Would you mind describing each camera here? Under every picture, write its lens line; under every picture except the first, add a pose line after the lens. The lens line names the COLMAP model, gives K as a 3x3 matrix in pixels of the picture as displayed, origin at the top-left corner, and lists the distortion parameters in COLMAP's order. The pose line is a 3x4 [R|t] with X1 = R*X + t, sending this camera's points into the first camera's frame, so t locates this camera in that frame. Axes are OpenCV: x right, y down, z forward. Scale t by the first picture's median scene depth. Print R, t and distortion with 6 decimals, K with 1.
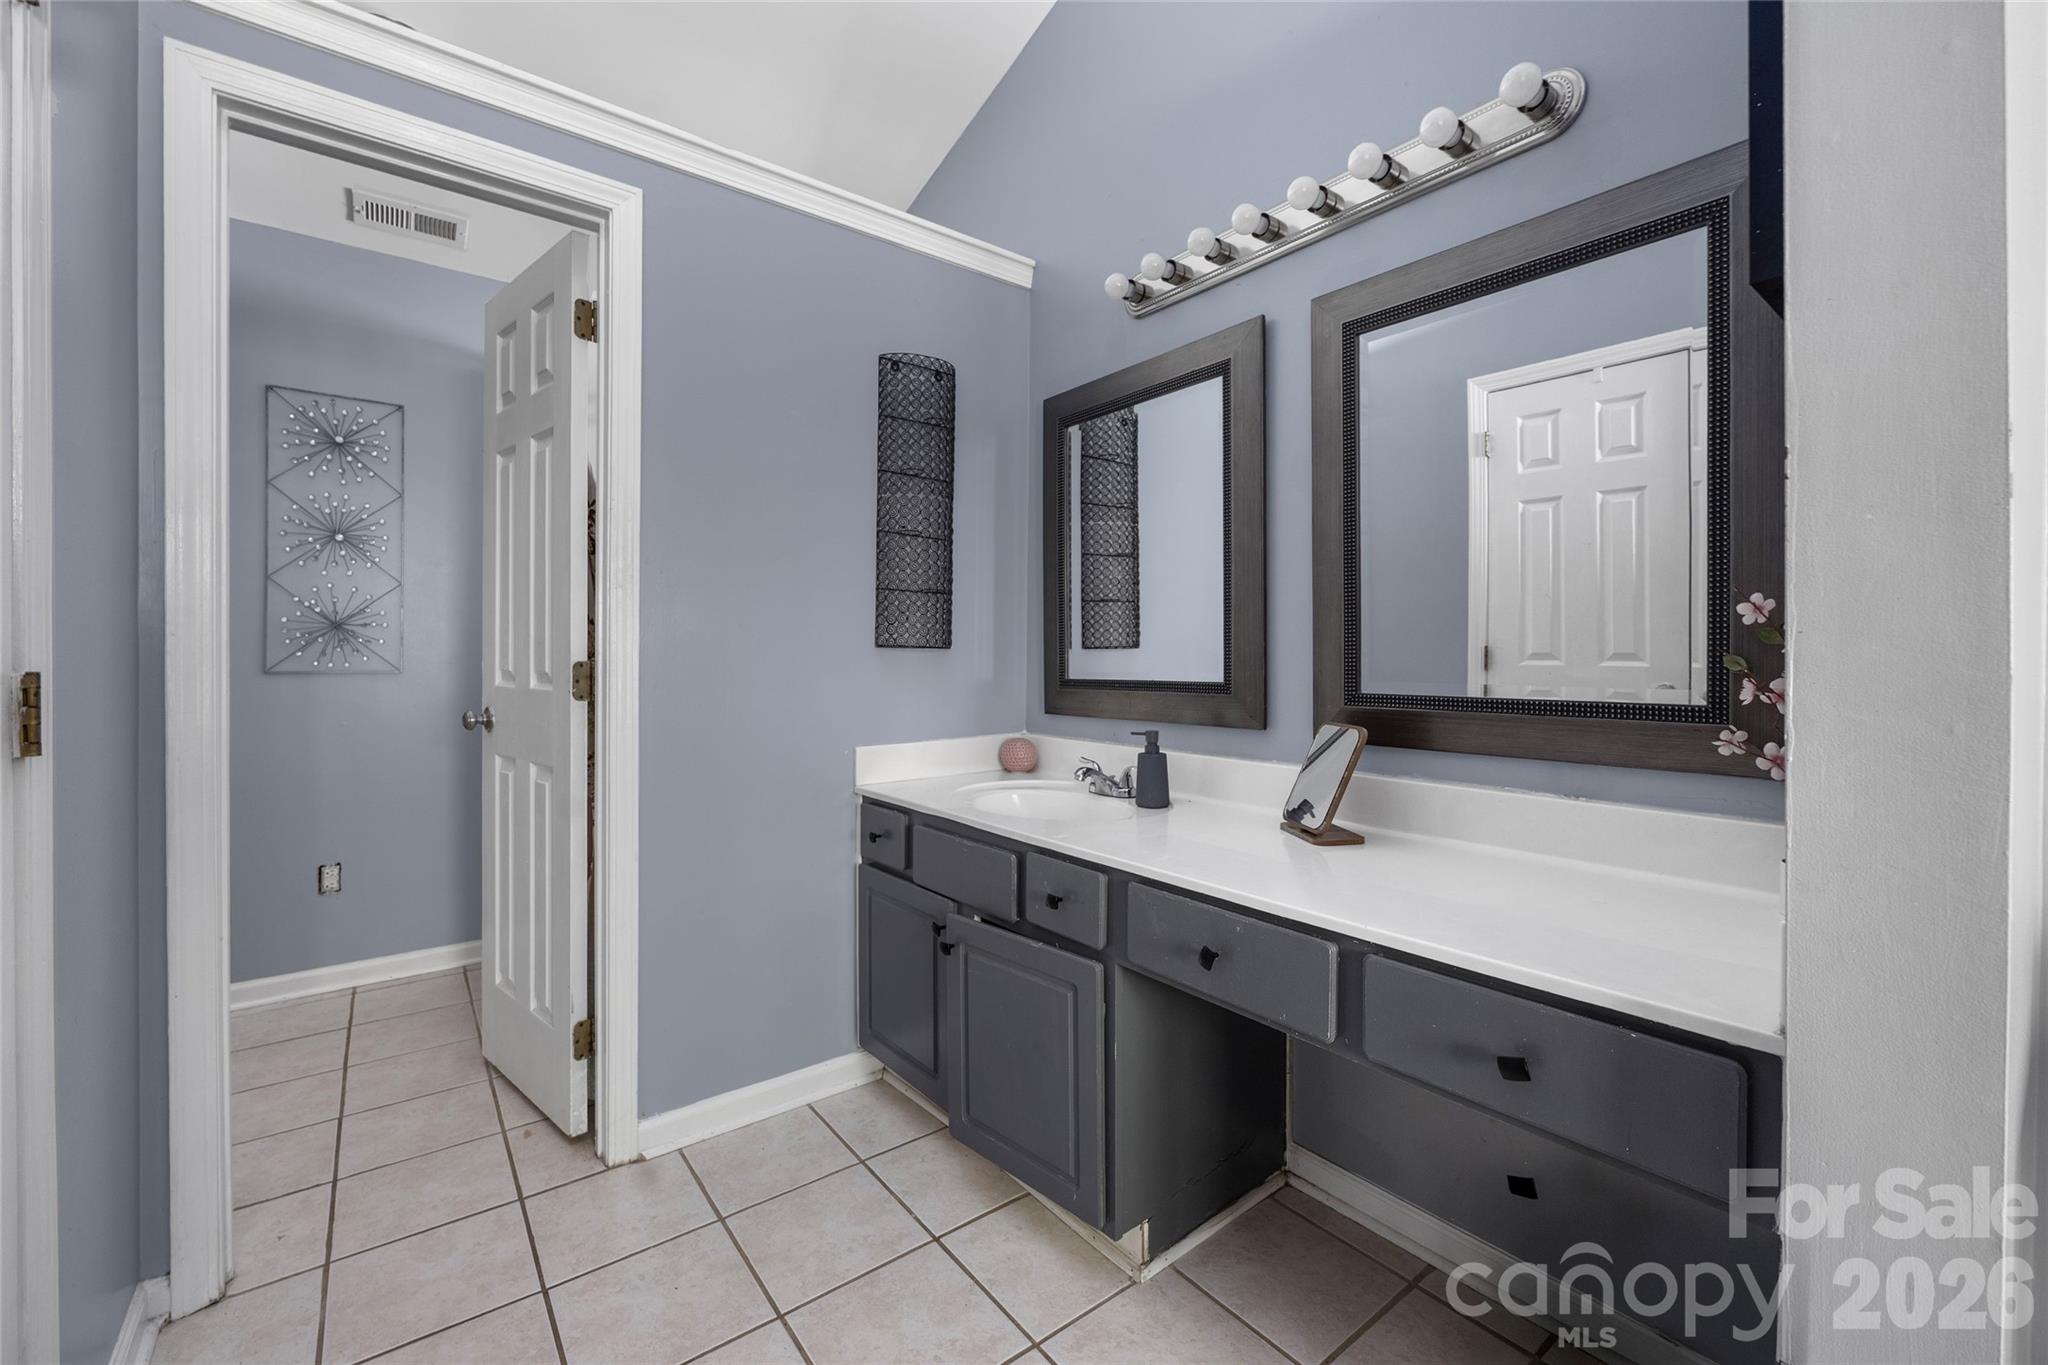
lens RADIAL K [[826.8, 0, 1018.3], [0, 826.8, 644.6], [0, 0, 1]] dist [-0.008370, 0.001595]
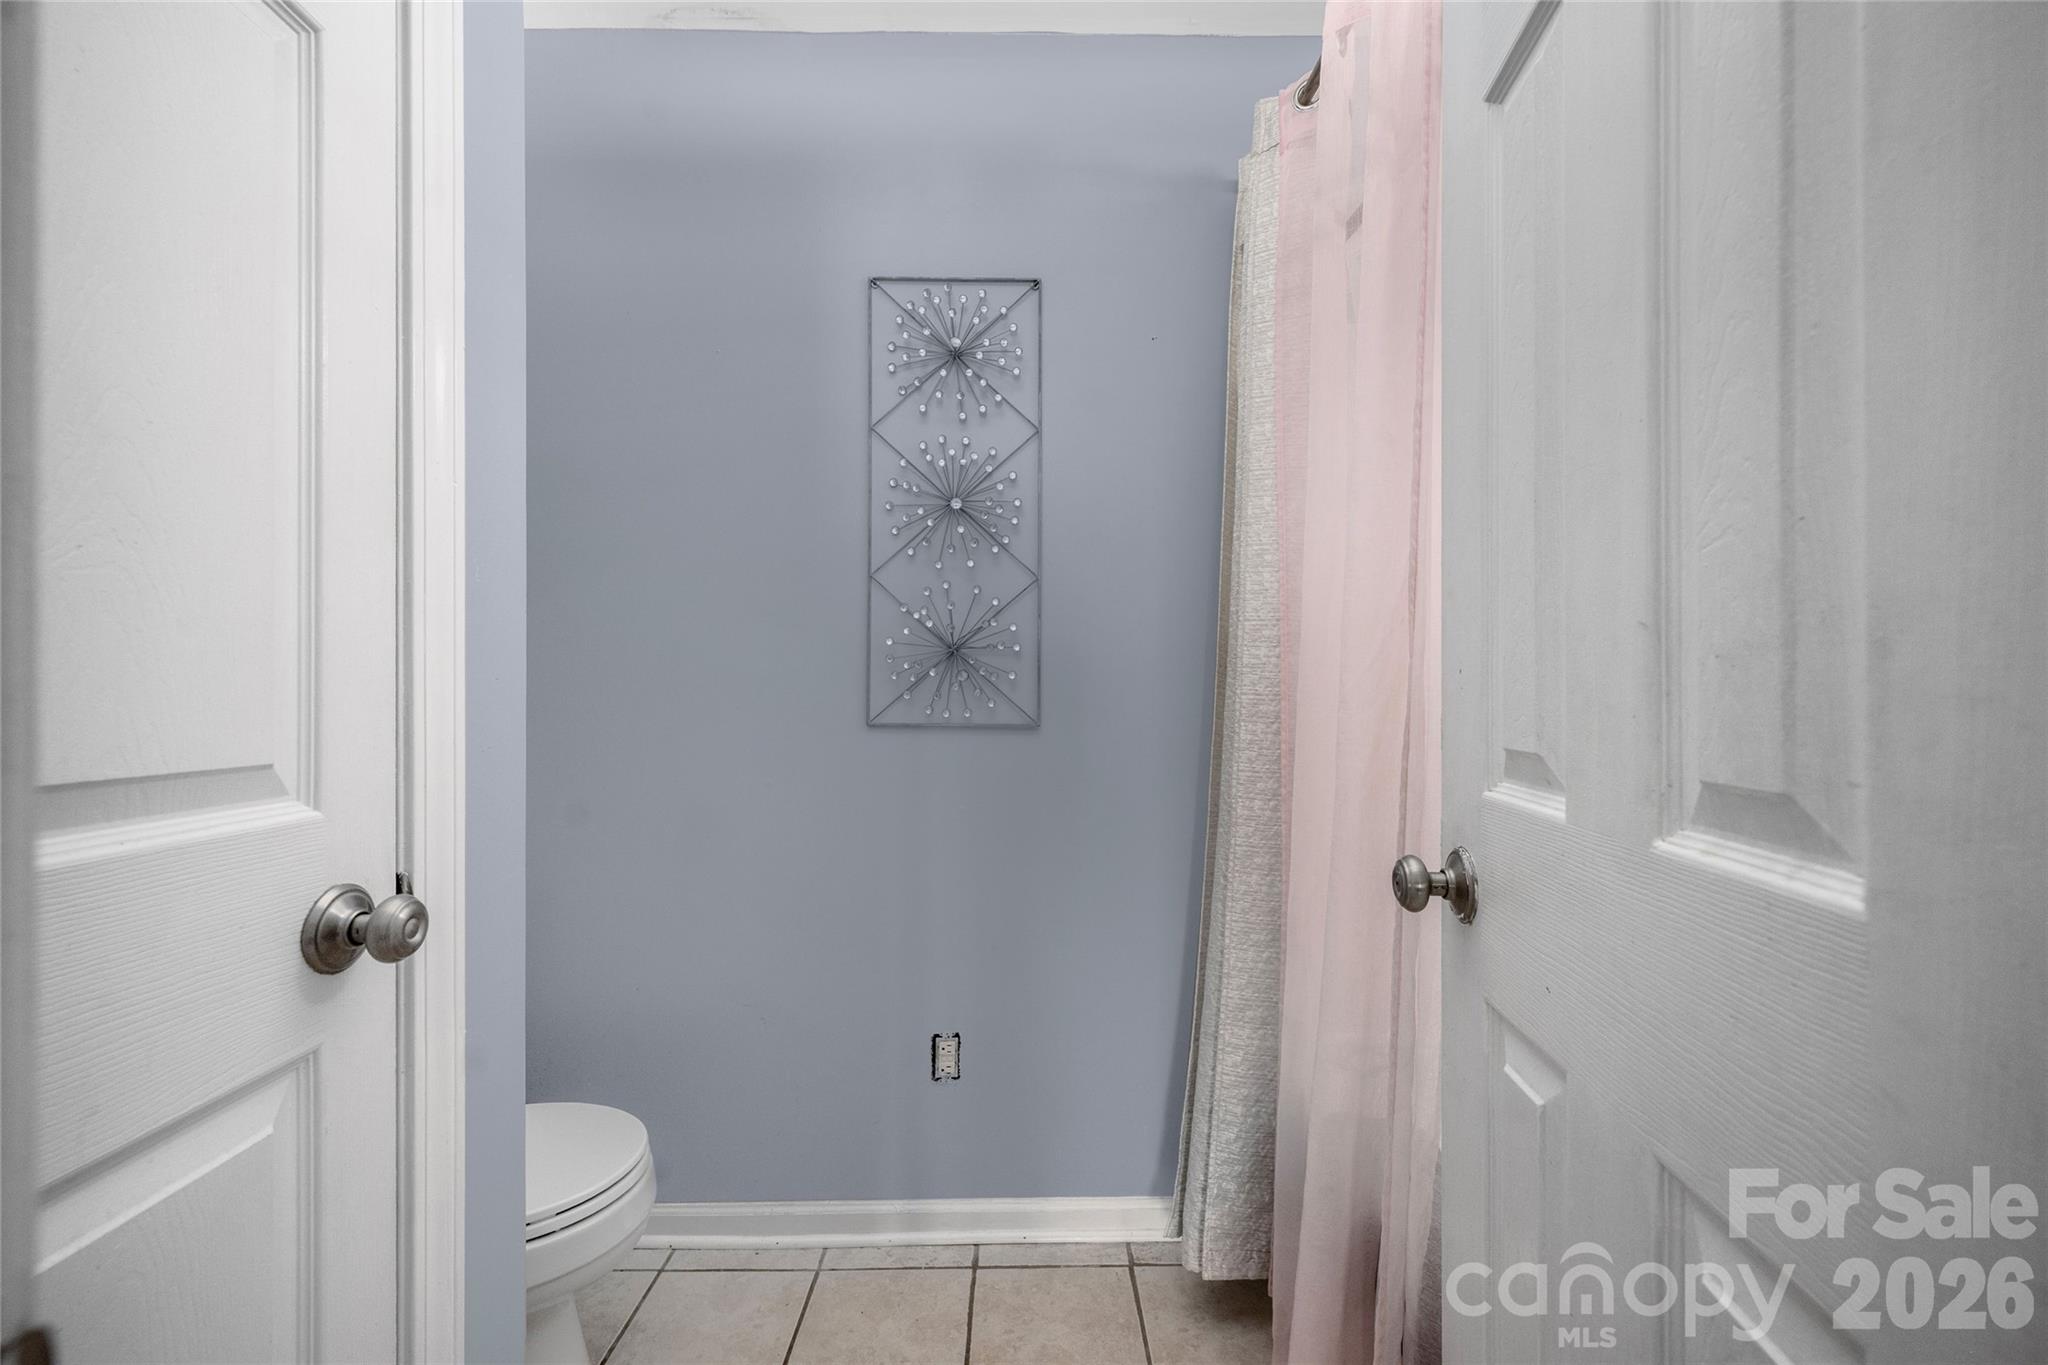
lens RADIAL K [[826.8, 0, 1024.8], [0, 826.8, 686.3], [0, 0, 1]] dist [-0.008370, 0.001595]
pose [[0.798158, 0.008940, -0.602381, -0.417044], [0.000566, 0.999878, 0.015588, -0.005961], [0.602447, -0.012783, 0.798056, 0.542463]]
